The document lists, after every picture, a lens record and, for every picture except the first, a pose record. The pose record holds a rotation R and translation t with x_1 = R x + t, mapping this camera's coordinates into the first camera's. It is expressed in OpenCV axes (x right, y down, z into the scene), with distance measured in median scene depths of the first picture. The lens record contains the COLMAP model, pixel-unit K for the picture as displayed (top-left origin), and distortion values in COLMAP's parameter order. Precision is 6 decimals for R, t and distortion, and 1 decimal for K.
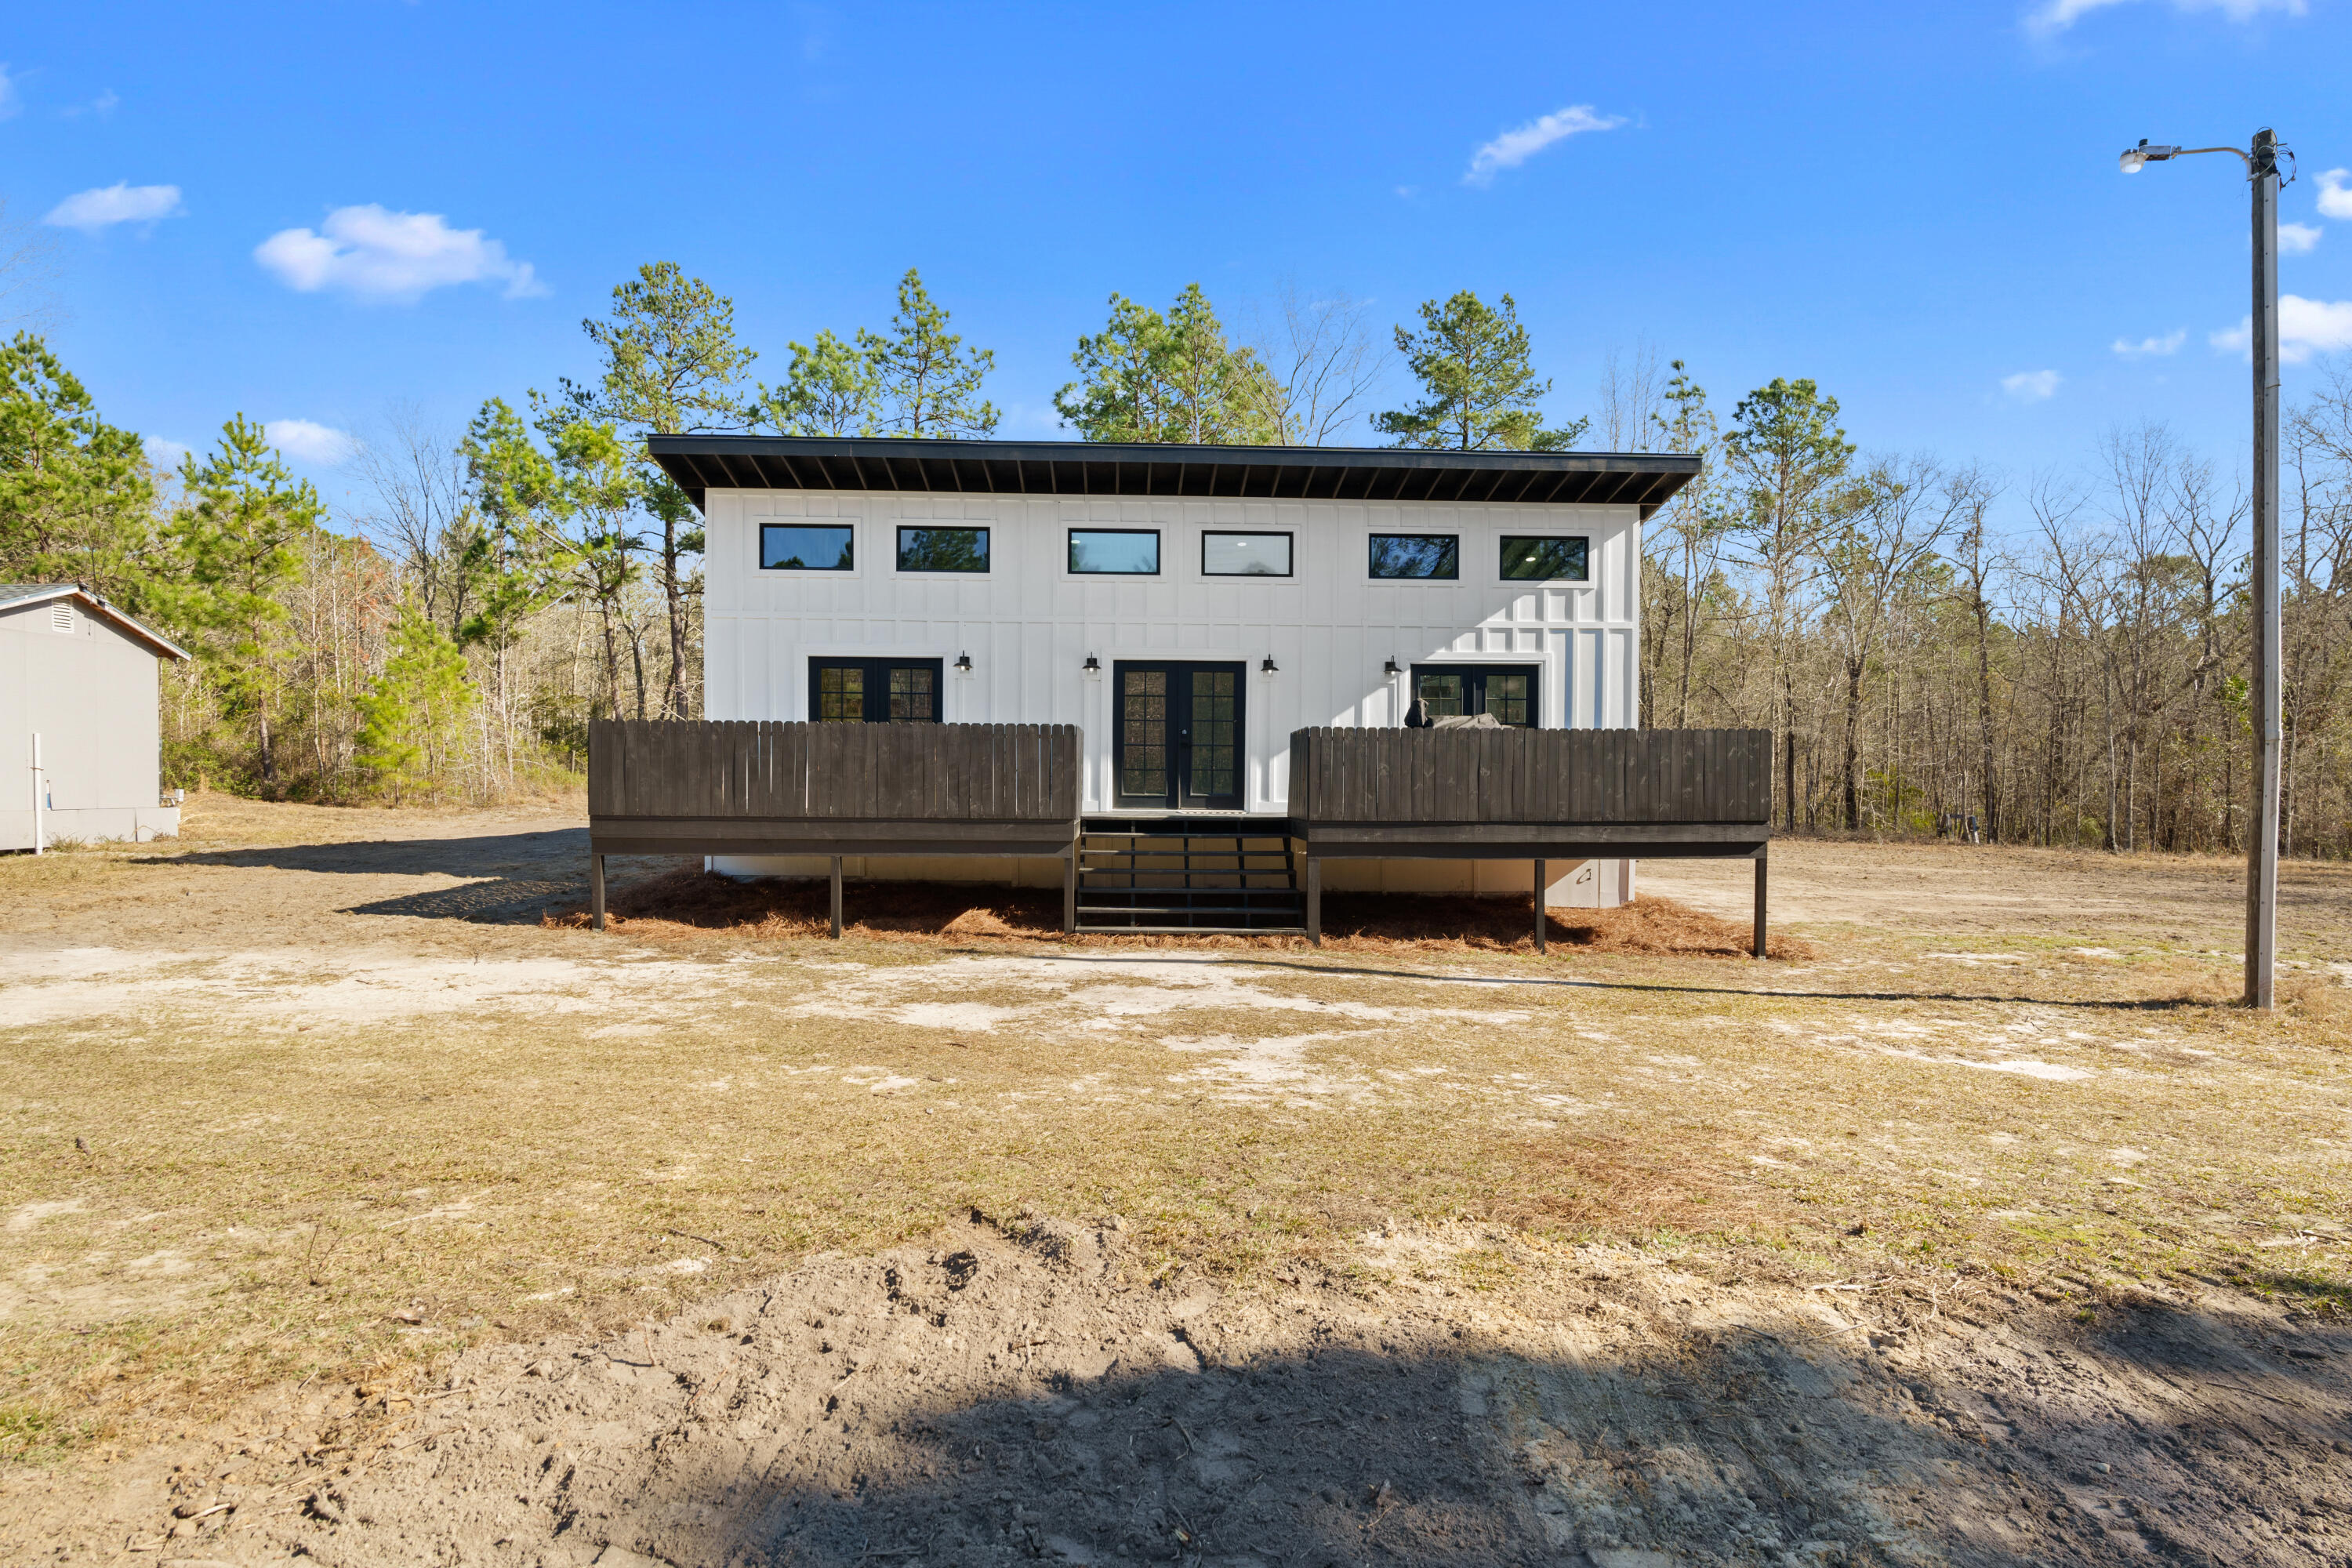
lens RADIAL K [[1271.6, 0, 1176.0], [0, 1271.6, 784.0], [0, 0, 1]] dist [0.034248, 0.000067]
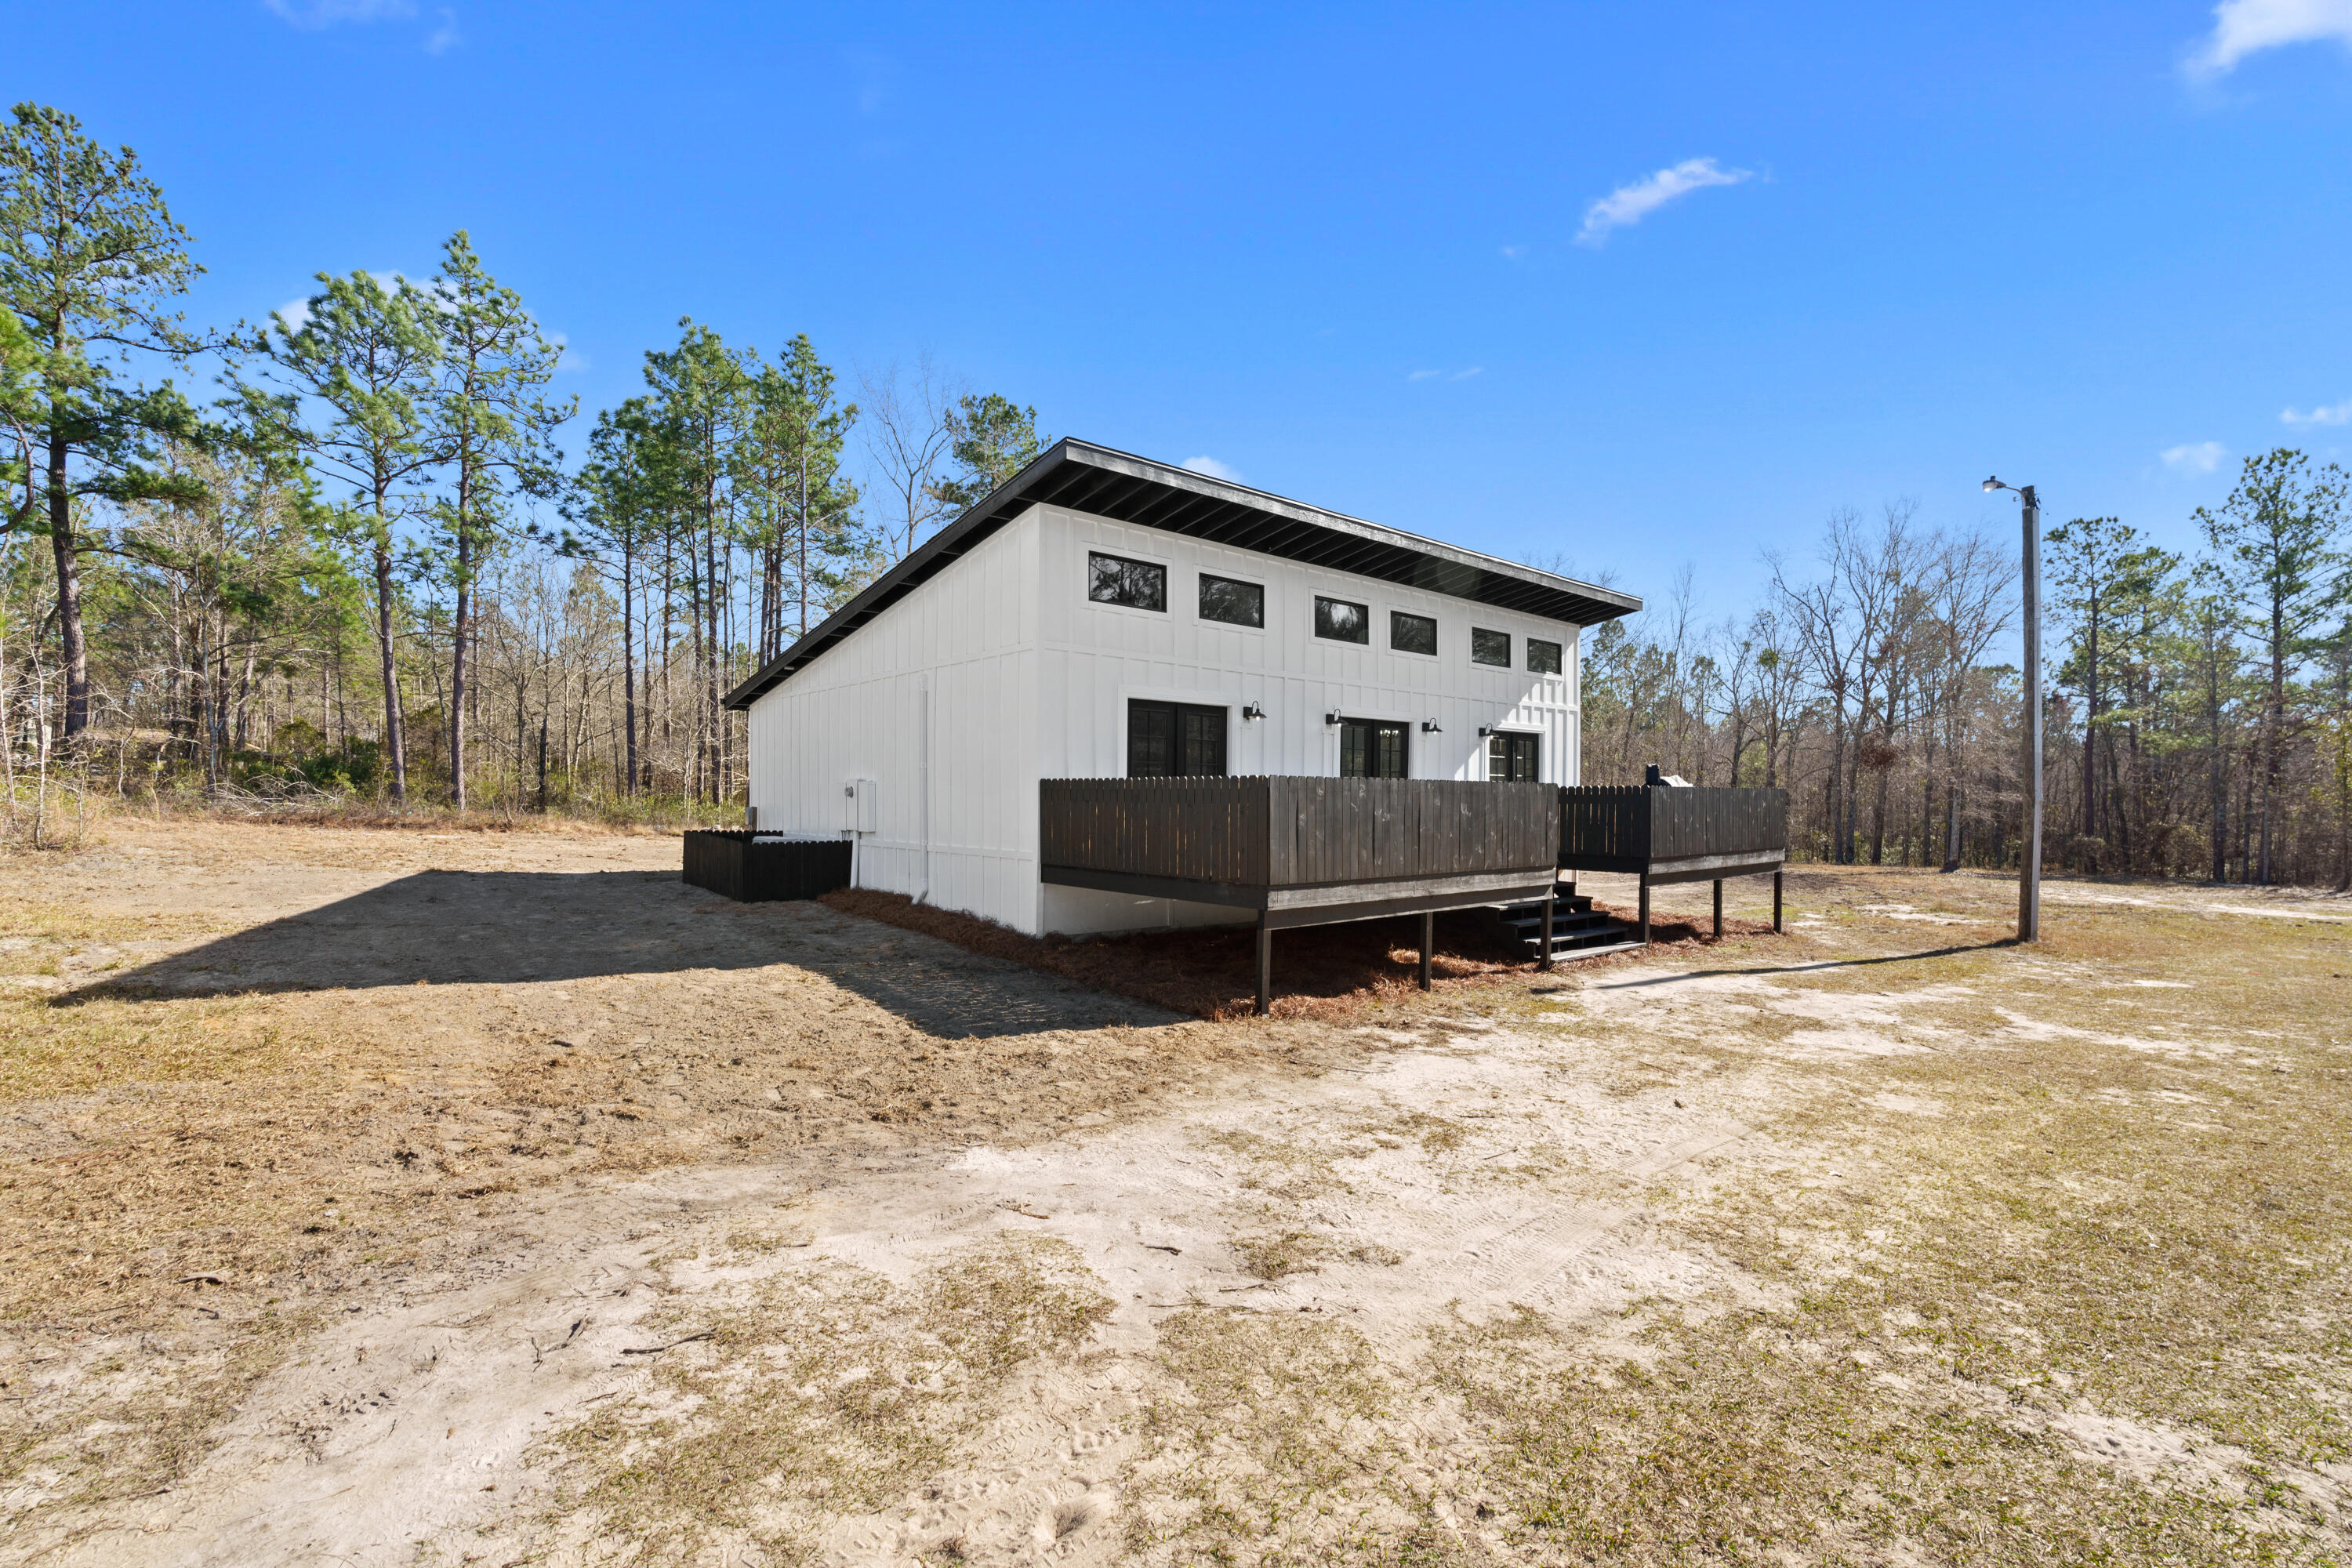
lens RADIAL K [[1096.5, 0, 1176.0], [0, 1096.5, 784.0], [0, 0, 1]] dist [0.000064, 0.000035]
pose [[0.771689, 0.003878, 0.635988, -0.752290], [0.013346, 0.999663, -0.022288, -0.022226], [-0.635860, 0.025687, 0.771377, 0.365456]]
